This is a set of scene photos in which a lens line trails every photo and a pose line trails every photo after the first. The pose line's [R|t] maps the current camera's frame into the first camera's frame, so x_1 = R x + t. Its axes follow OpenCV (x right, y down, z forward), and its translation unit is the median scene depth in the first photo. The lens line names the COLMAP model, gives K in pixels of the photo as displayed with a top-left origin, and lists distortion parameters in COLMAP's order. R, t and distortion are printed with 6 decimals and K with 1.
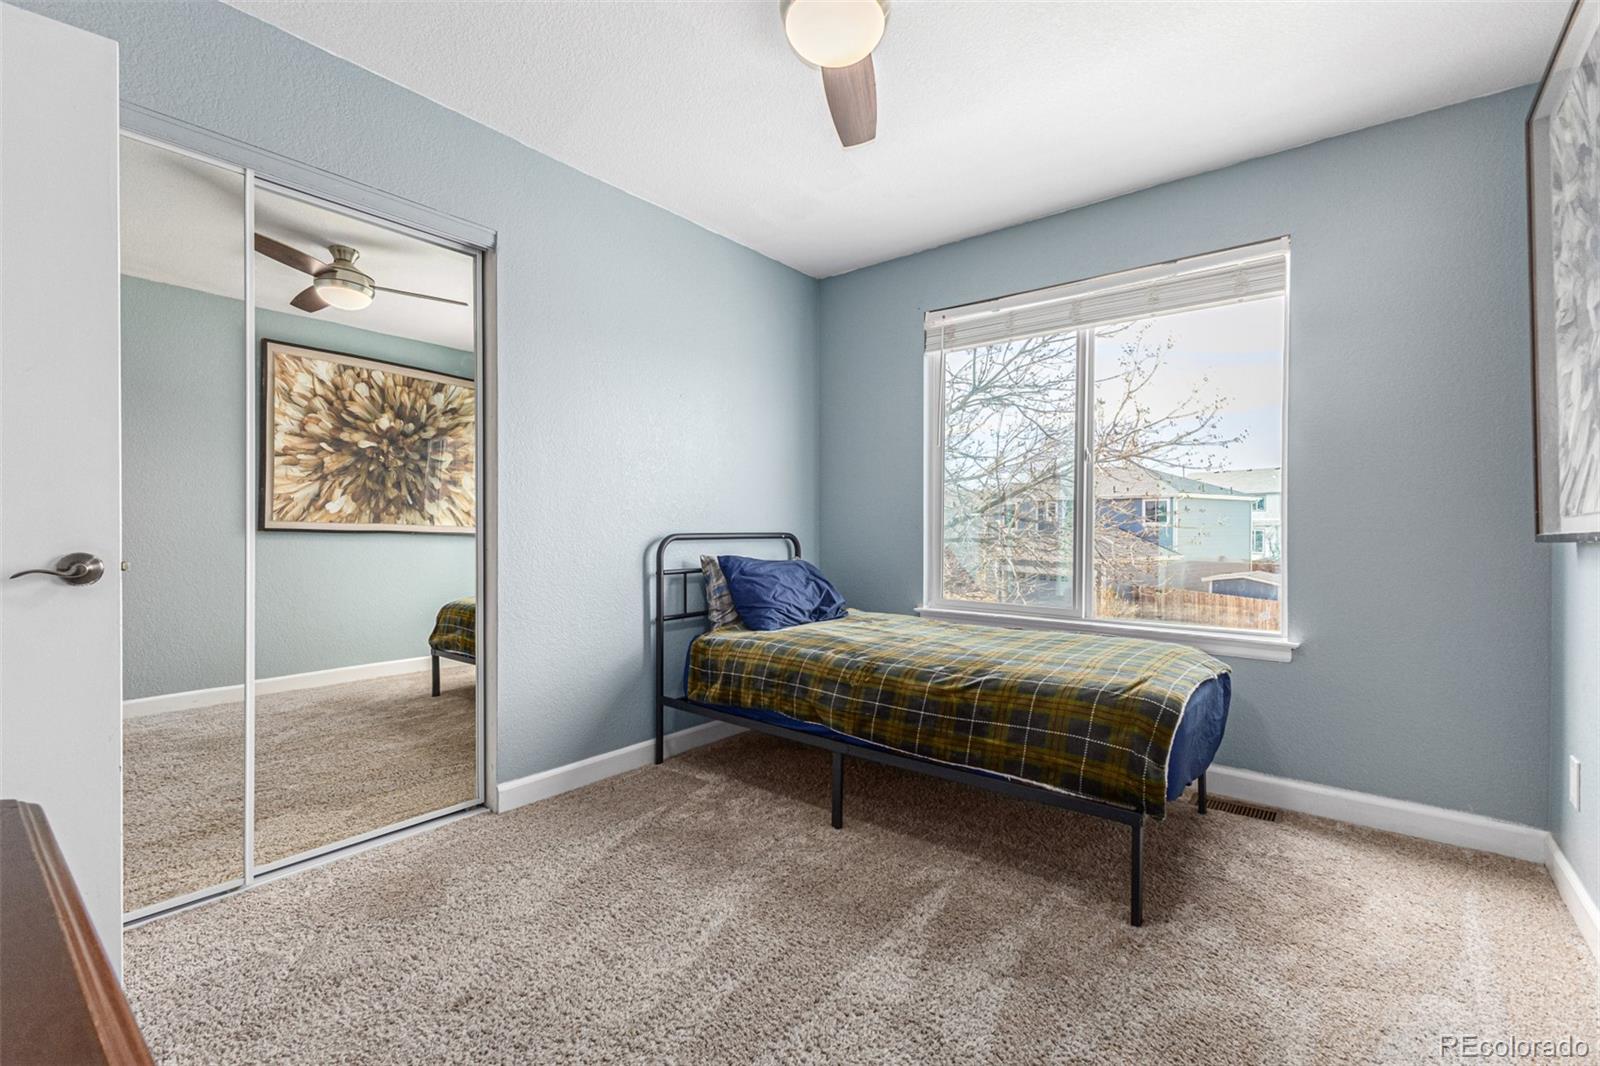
lens RADIAL K [[695.8, 0, 801.2], [0, 695.8, 528.0], [0, 0, 1]] dist [0.009510, 0.000013]
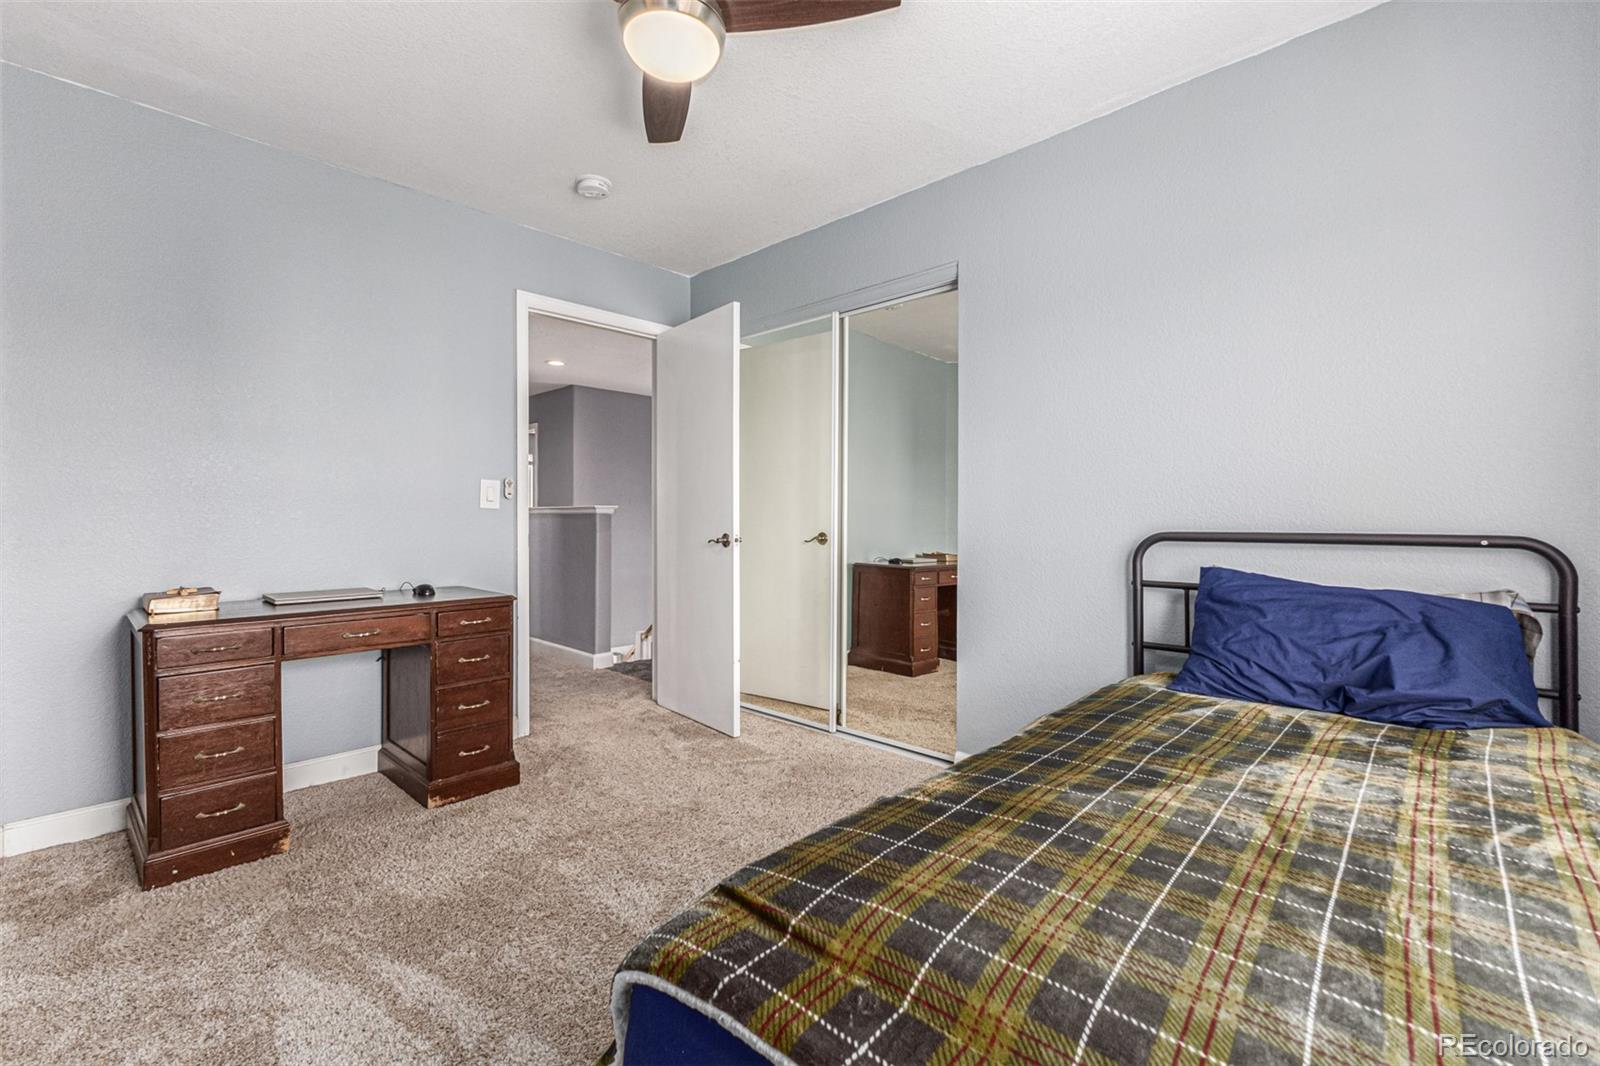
lens RADIAL K [[695.8, 0, 800.0], [0, 695.8, 524.7], [0, 0, 1]] dist [0.009510, 0.000013]
pose [[-0.066883, 0.004918, -0.997749, 0.589559], [-0.006659, 0.999963, 0.005376, -0.002309], [0.997739, 0.007004, -0.066848, 0.678766]]
